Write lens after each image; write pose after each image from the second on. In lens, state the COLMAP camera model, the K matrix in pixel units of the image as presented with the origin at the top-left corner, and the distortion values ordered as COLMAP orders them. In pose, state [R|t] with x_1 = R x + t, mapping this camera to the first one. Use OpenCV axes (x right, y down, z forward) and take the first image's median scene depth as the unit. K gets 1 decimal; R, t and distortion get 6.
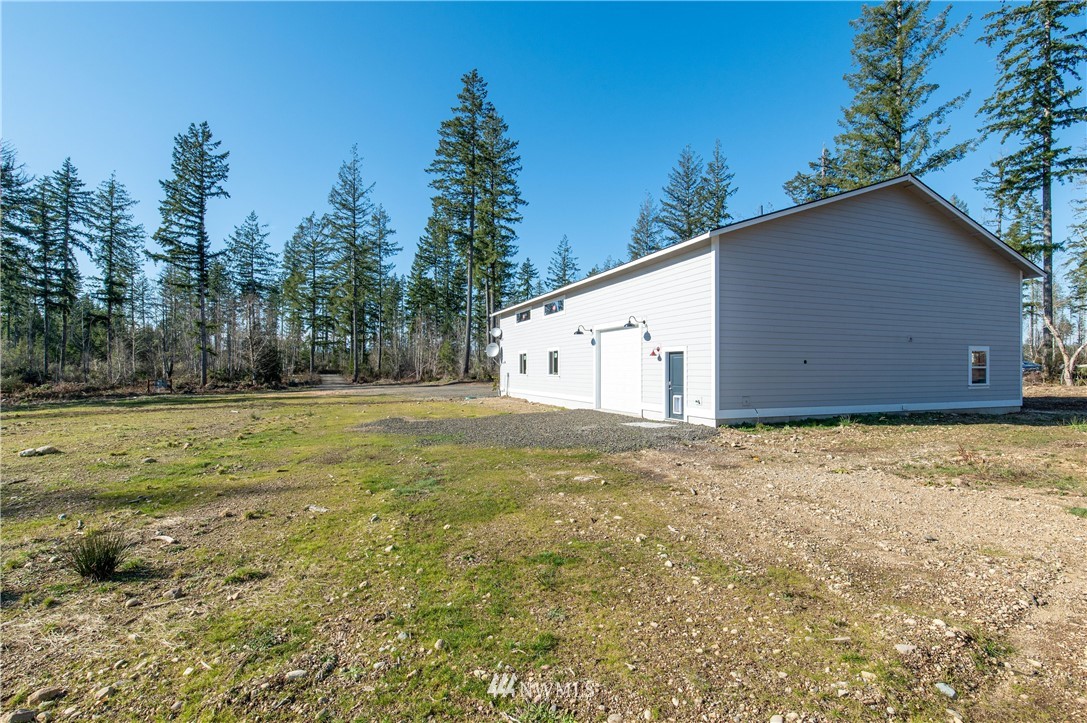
lens RADIAL K [[498.9, 0, 543.5], [0, 498.9, 361.5], [0, 0, 1]] dist [-0.001165, -0.000163]
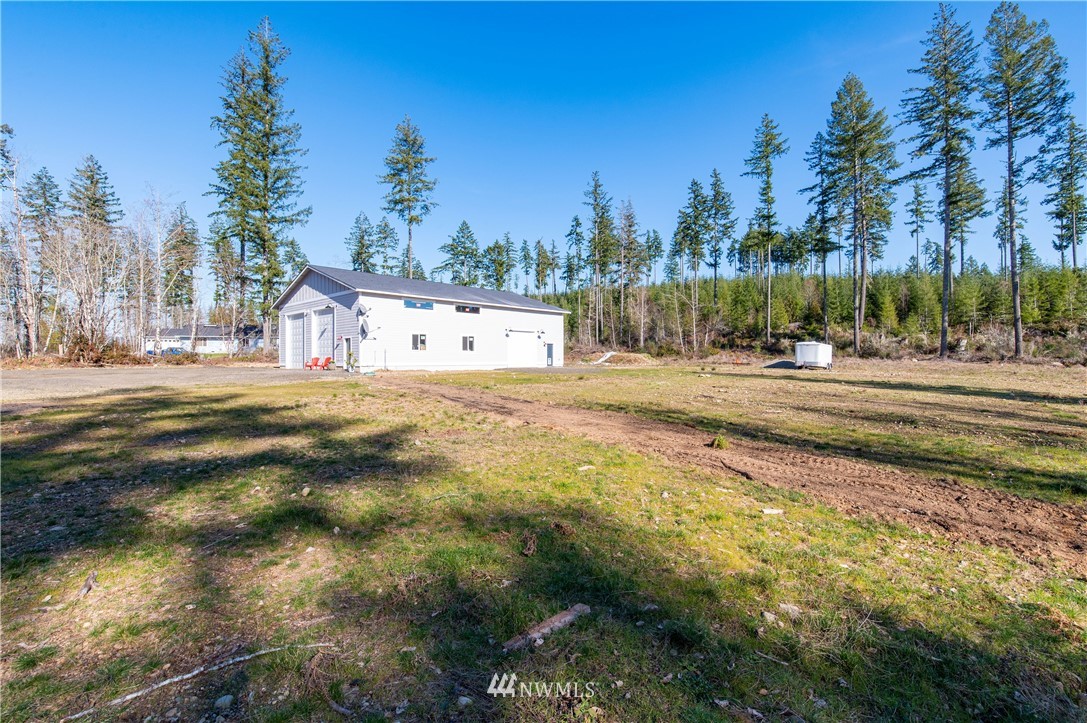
lens RADIAL K [[498.9, 0, 543.5], [0, 498.9, 361.5], [0, 0, 1]] dist [-0.001165, -0.000163]
pose [[-0.377739, 0.002207, 0.925910, -1.550722], [-0.008133, 0.999951, -0.005702, 0.067342], [-0.925877, -0.009685, -0.377702, 1.380968]]
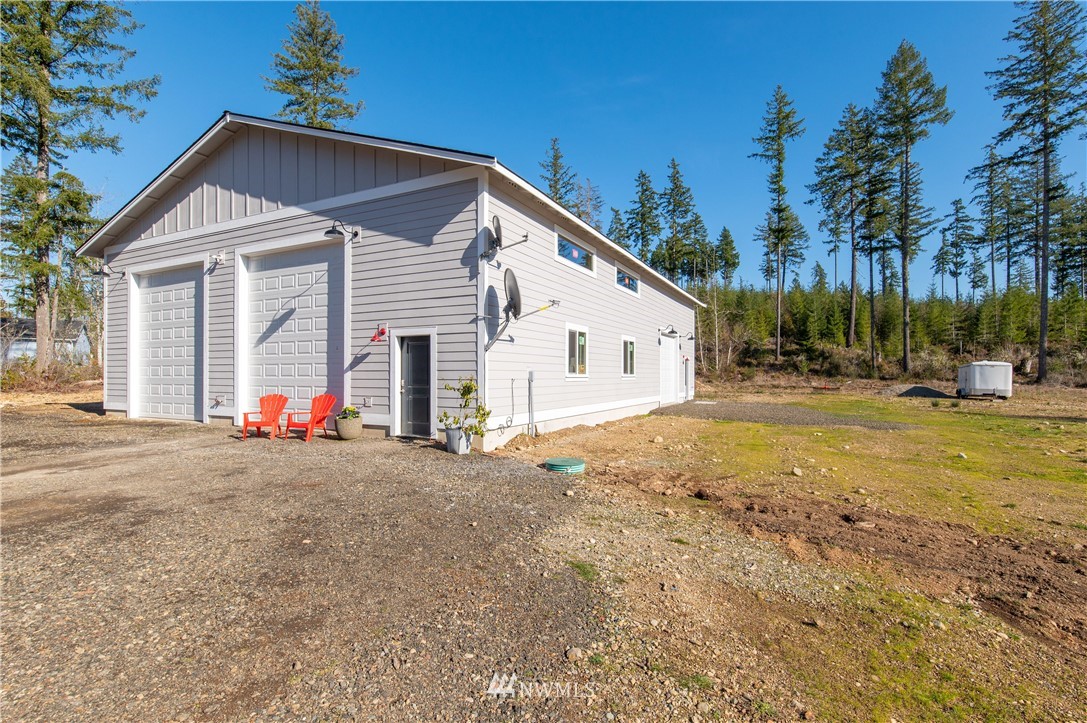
lens RADIAL K [[516.3, 0, 543.7], [0, 516.3, 374.9], [0, 0, 1]] dist [-0.002167, -0.000340]
pose [[-0.623583, 0.002347, 0.781754, -0.473987], [-0.010428, 0.999882, -0.011320, 0.036216], [-0.781688, -0.015212, -0.623484, 1.548658]]
